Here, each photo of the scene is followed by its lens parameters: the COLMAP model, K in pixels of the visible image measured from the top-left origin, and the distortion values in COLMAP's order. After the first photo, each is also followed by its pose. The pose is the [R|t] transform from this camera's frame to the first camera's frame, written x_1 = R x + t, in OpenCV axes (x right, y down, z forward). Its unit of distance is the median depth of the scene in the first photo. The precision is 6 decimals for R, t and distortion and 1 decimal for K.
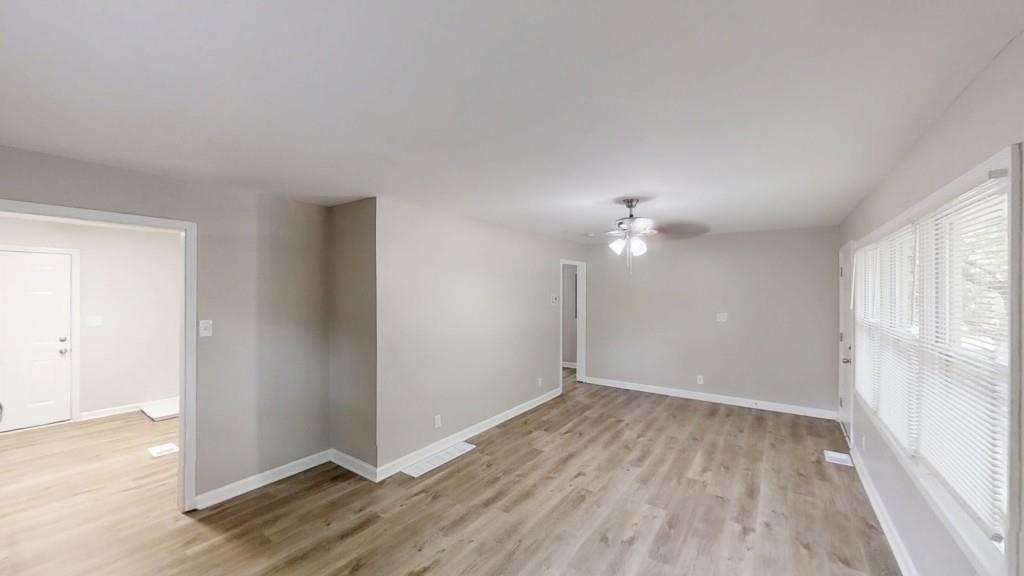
lens RADIAL K [[379.6, 0, 512.0], [0, 379.6, 288.0], [0, 0, 1]] dist [0.000264, 0.000074]
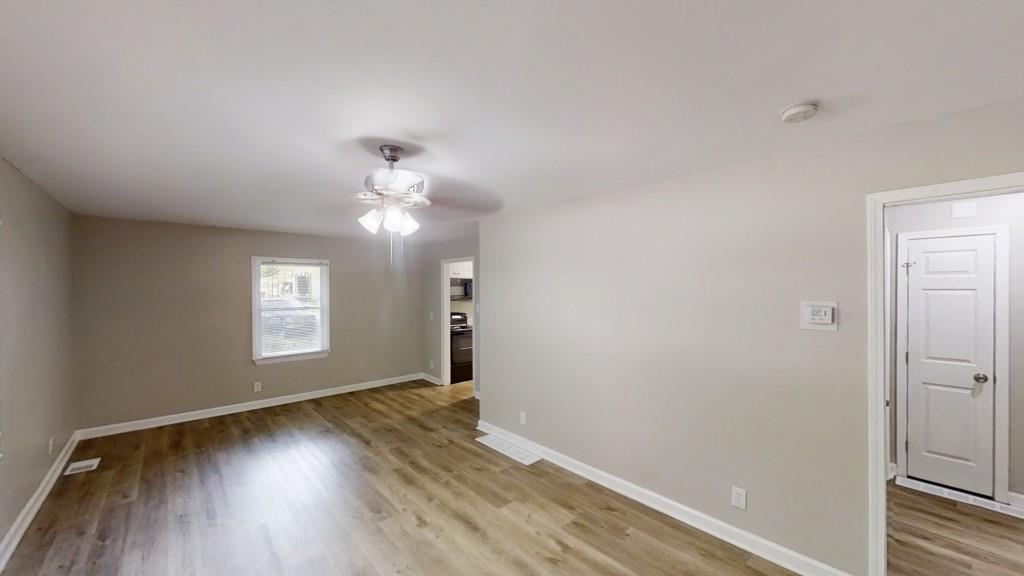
lens RADIAL K [[379.6, 0, 512.0], [0, 379.6, 288.0], [0, 0, 1]] dist [0.000264, 0.000074]
pose [[-0.219272, -0.010879, -0.975603, 0.894464], [-0.001411, 0.999940, -0.010833, 0.022293], [0.975663, -0.000999, -0.219274, 1.344876]]
